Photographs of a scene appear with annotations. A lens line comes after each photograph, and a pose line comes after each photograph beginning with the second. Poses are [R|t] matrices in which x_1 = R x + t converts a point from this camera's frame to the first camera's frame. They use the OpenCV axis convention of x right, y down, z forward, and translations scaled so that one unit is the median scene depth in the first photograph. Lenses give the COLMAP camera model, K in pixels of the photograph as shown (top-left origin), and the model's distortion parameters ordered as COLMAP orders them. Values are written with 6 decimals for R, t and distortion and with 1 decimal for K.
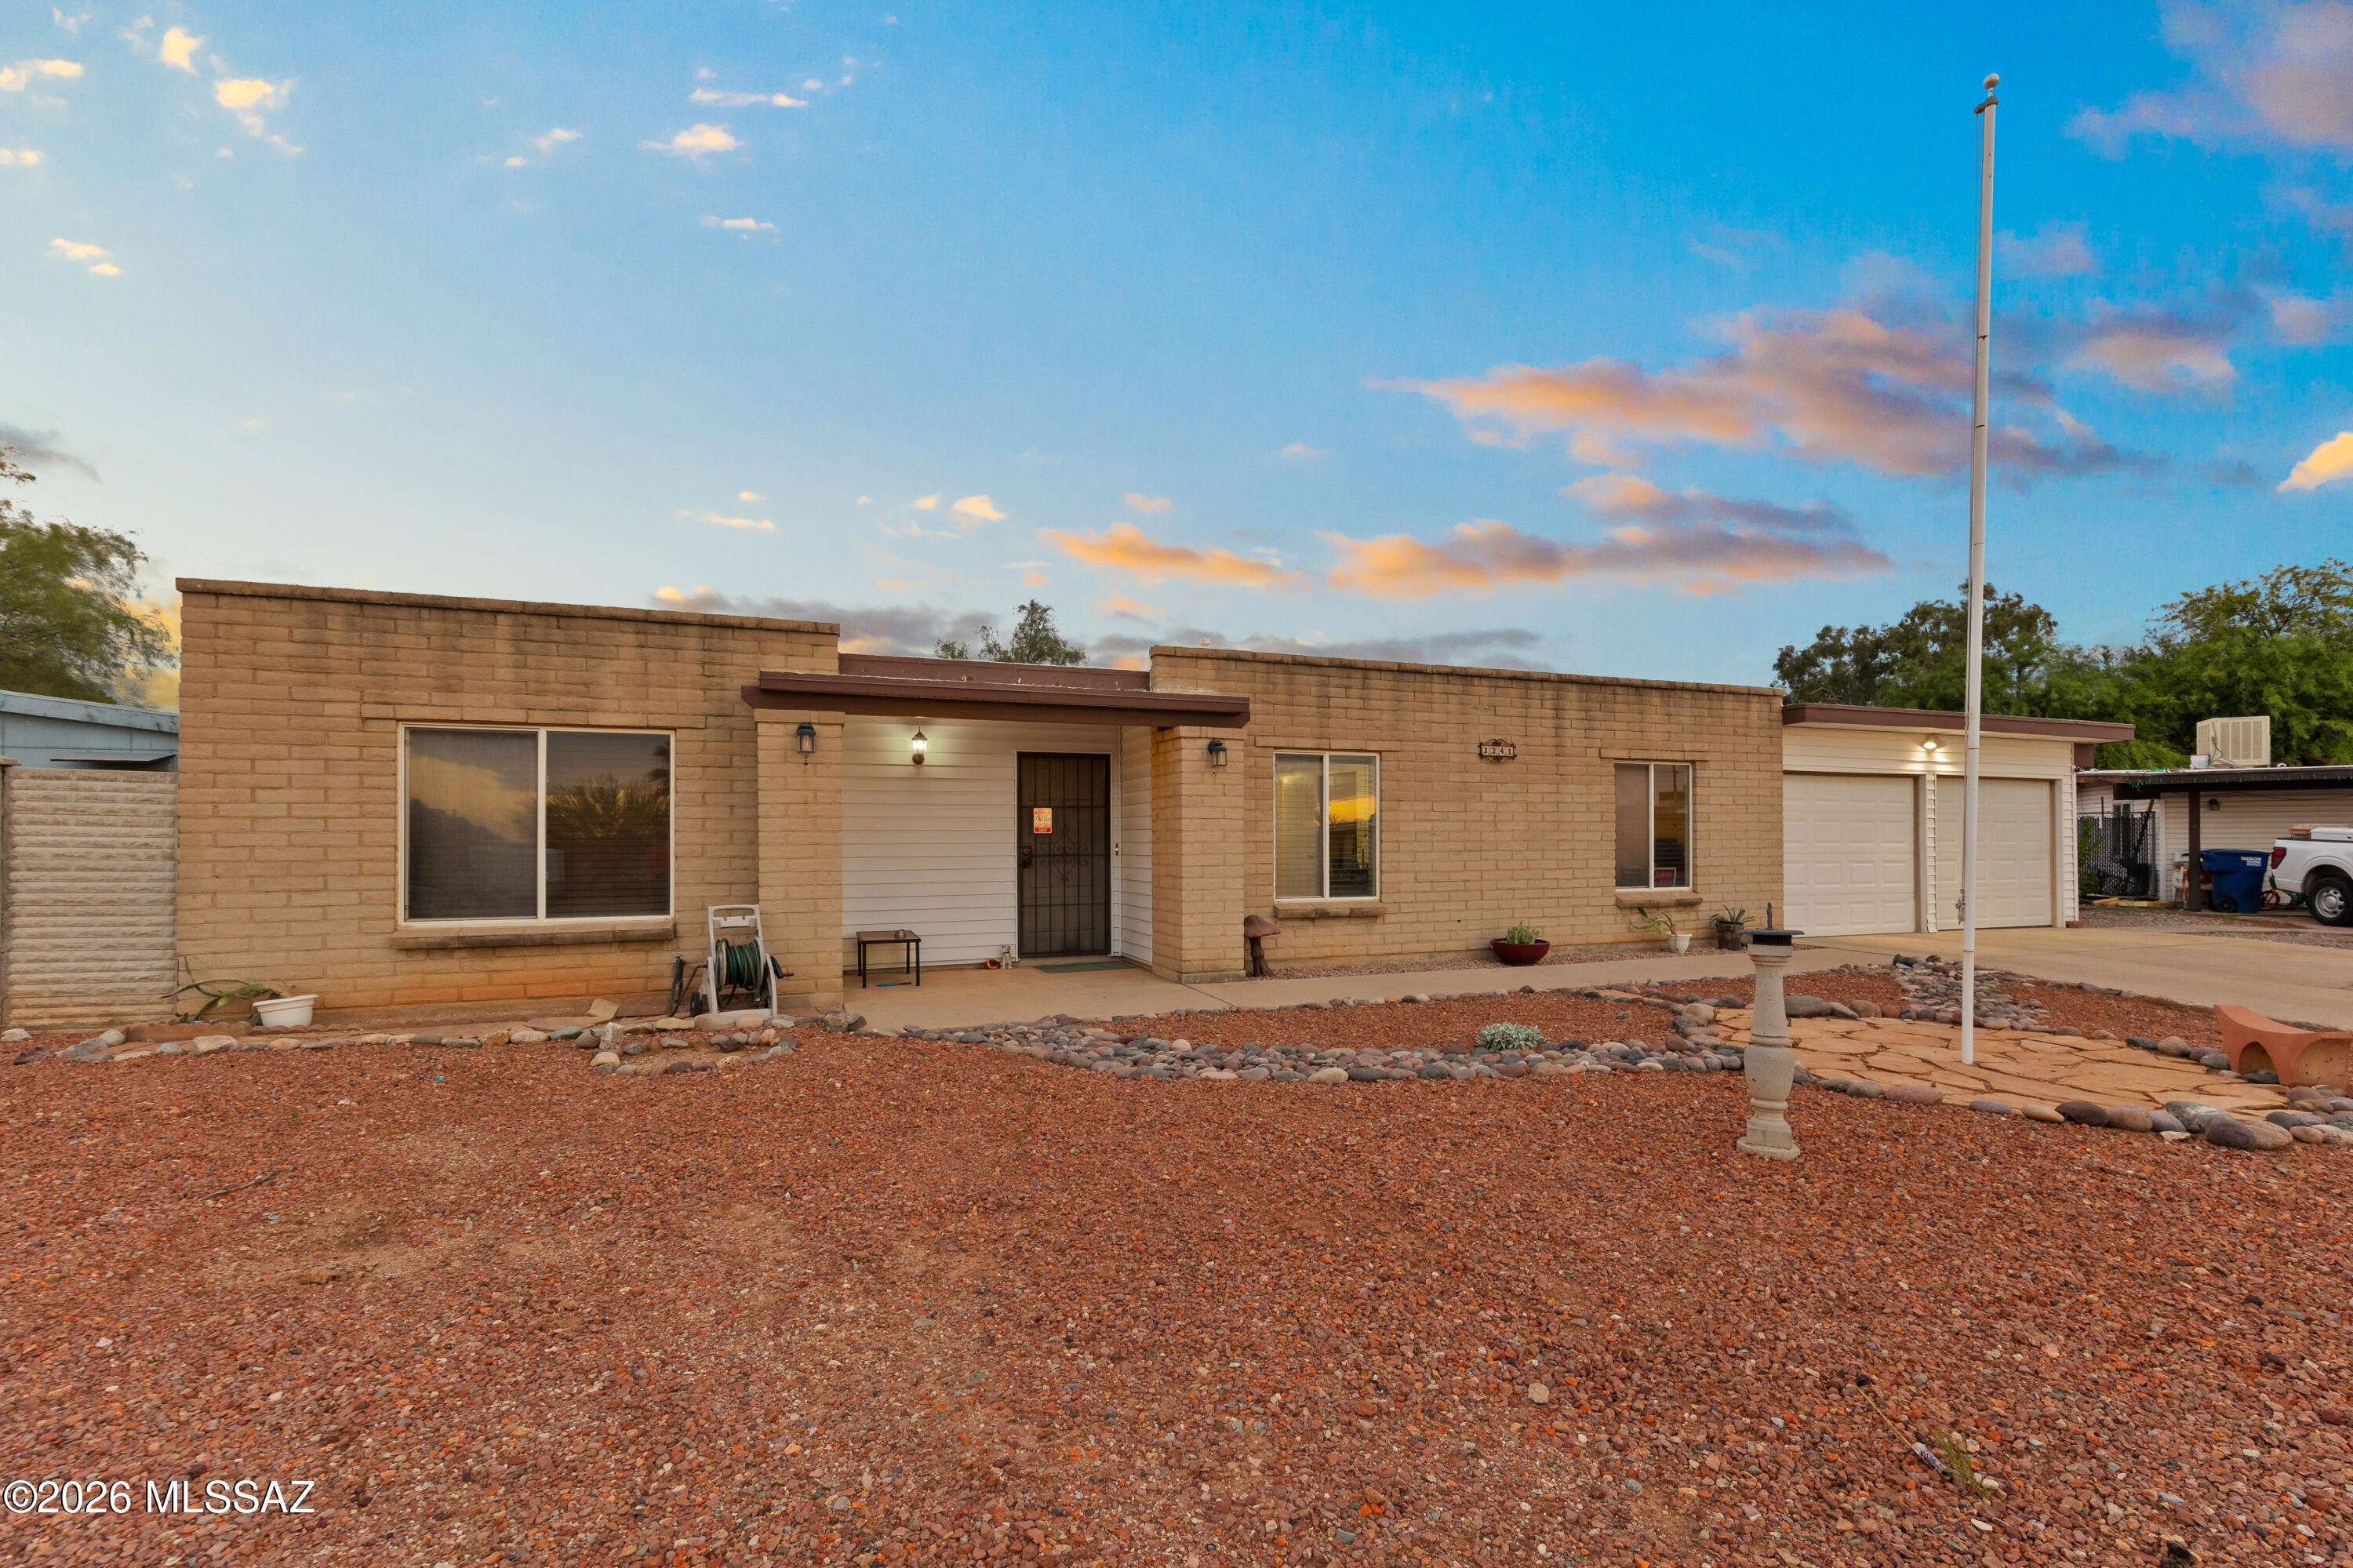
lens RADIAL K [[1067.1, 0, 1184.8], [0, 1067.1, 849.8], [0, 0, 1]] dist [0.003380, -0.000256]
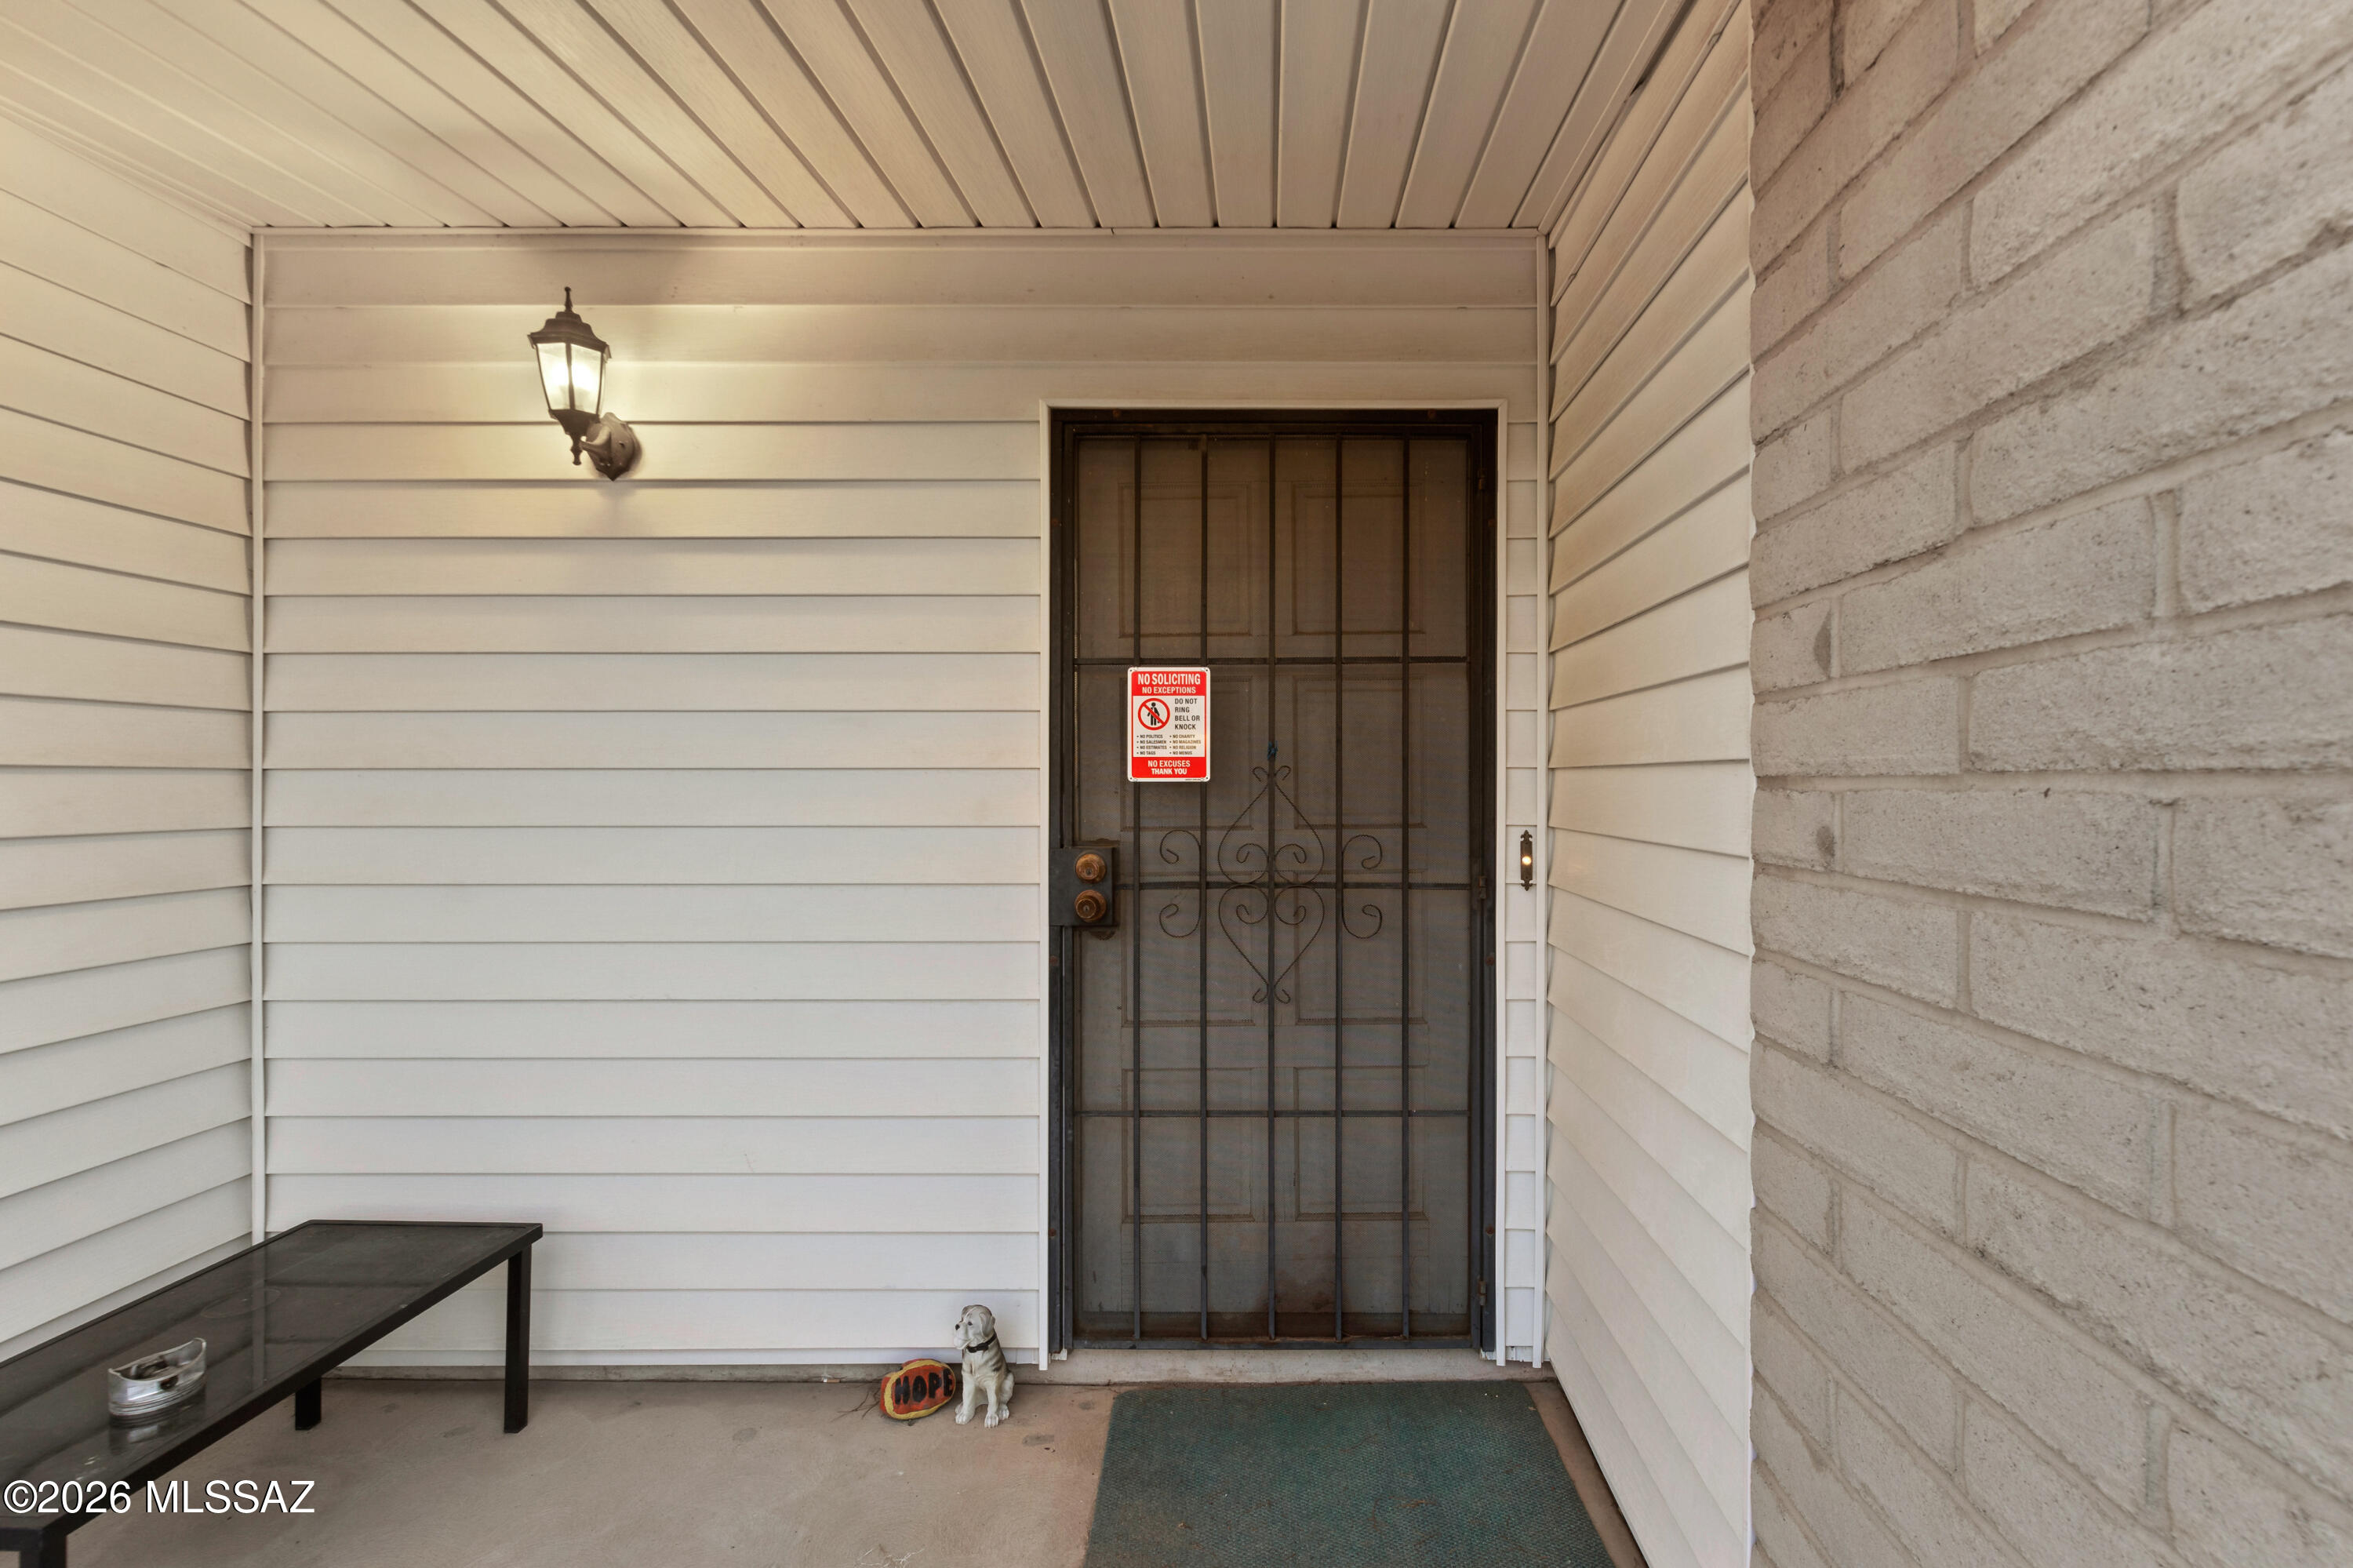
lens RADIAL K [[1067.1, 0, 1165.9], [0, 1067.1, 788.9], [0, 0, 1]] dist [0.003380, -0.000256]
pose [[0.929733, 0.002905, -0.368223, -0.060386], [-0.004693, 0.999981, -0.003962, -0.014883], [0.368205, 0.005411, 0.929729, 0.903468]]
